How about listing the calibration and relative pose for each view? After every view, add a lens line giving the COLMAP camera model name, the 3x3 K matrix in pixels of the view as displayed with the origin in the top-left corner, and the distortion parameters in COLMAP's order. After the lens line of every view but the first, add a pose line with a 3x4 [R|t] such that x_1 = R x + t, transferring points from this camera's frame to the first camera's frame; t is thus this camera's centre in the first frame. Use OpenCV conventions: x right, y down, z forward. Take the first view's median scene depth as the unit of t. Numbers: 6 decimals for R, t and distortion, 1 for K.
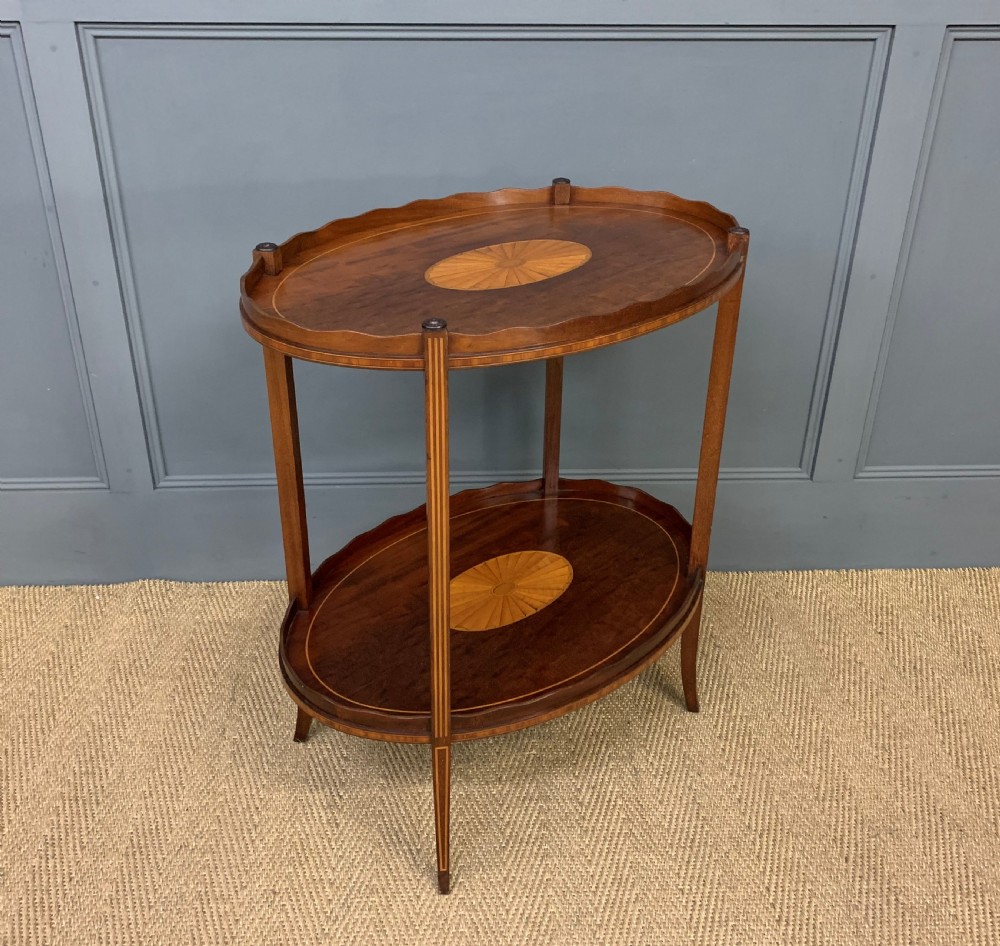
lens RADIAL K [[985.7, 0, 488.5], [0, 985.7, 418.8], [0, 0, 1]] dist [0.034111, -0.037759]
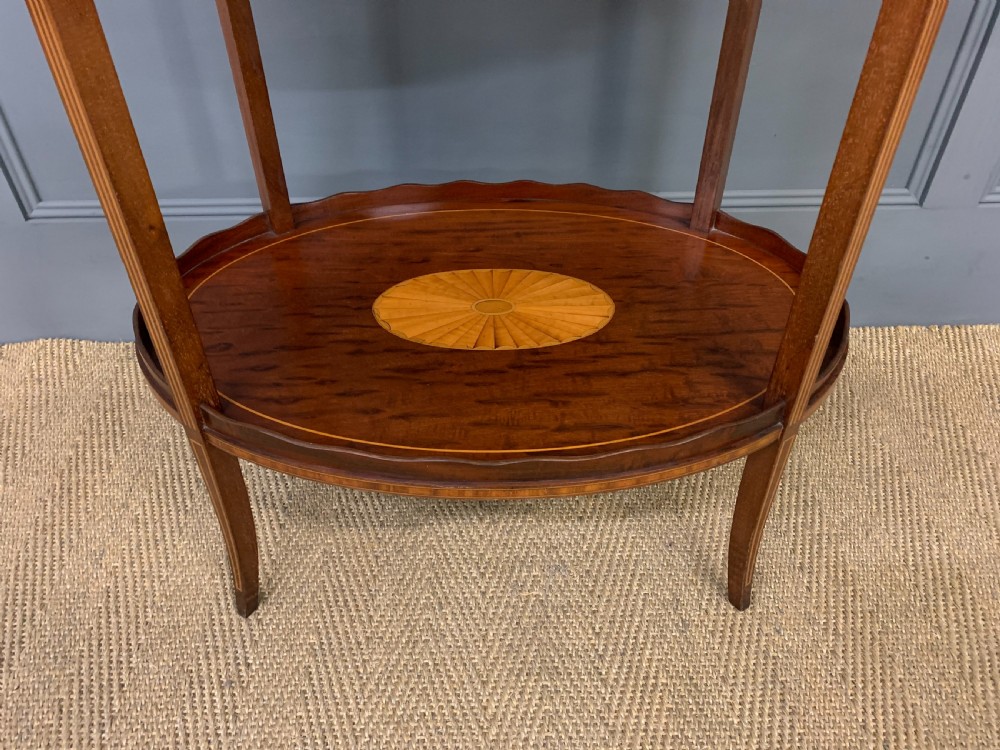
lens RADIAL K [[750.4, 0, 492.7], [0, 750.4, 353.6], [0, 0, 1]] dist [0.021657, -0.005531]
pose [[0.999761, 0.000686, -0.021868, 0.028675], [0.003846, 0.978436, 0.206513, 0.066064], [0.021538, -0.206548, 0.978199, 0.539236]]
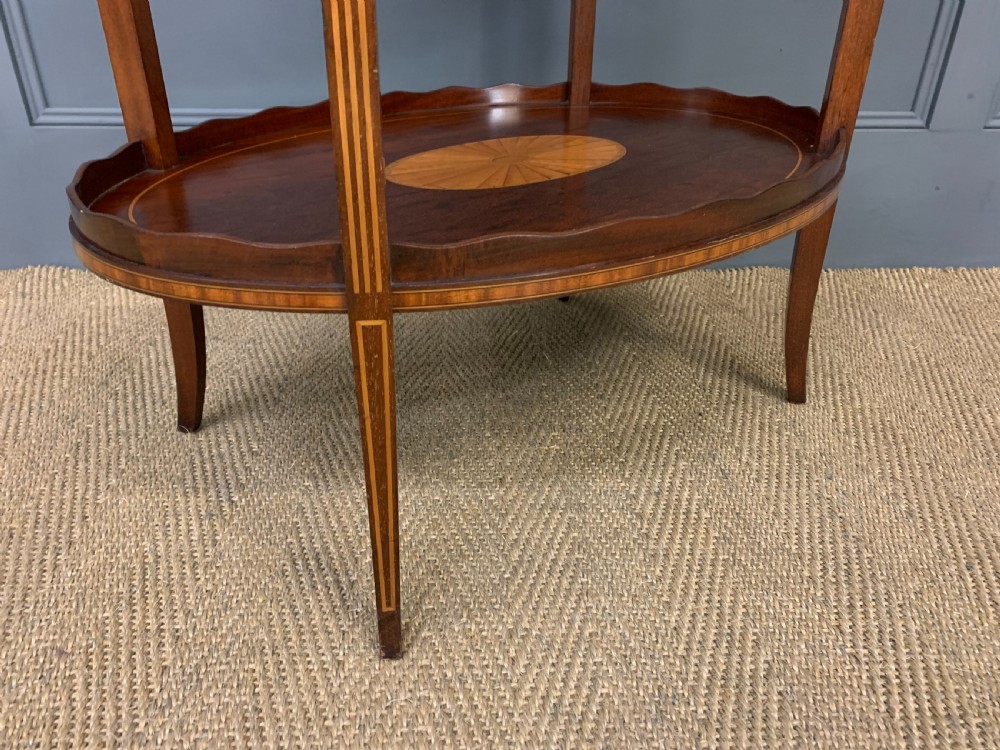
lens RADIAL K [[750.3, 0, 489.8], [0, 750.3, 352.0], [0, 0, 1]] dist [0.017341, -0.005288]
pose [[0.999955, 0.006742, -0.006687, 0.006890], [-0.006616, 0.999803, 0.018737, 0.280210], [0.006812, -0.018692, 0.999802, 0.549012]]
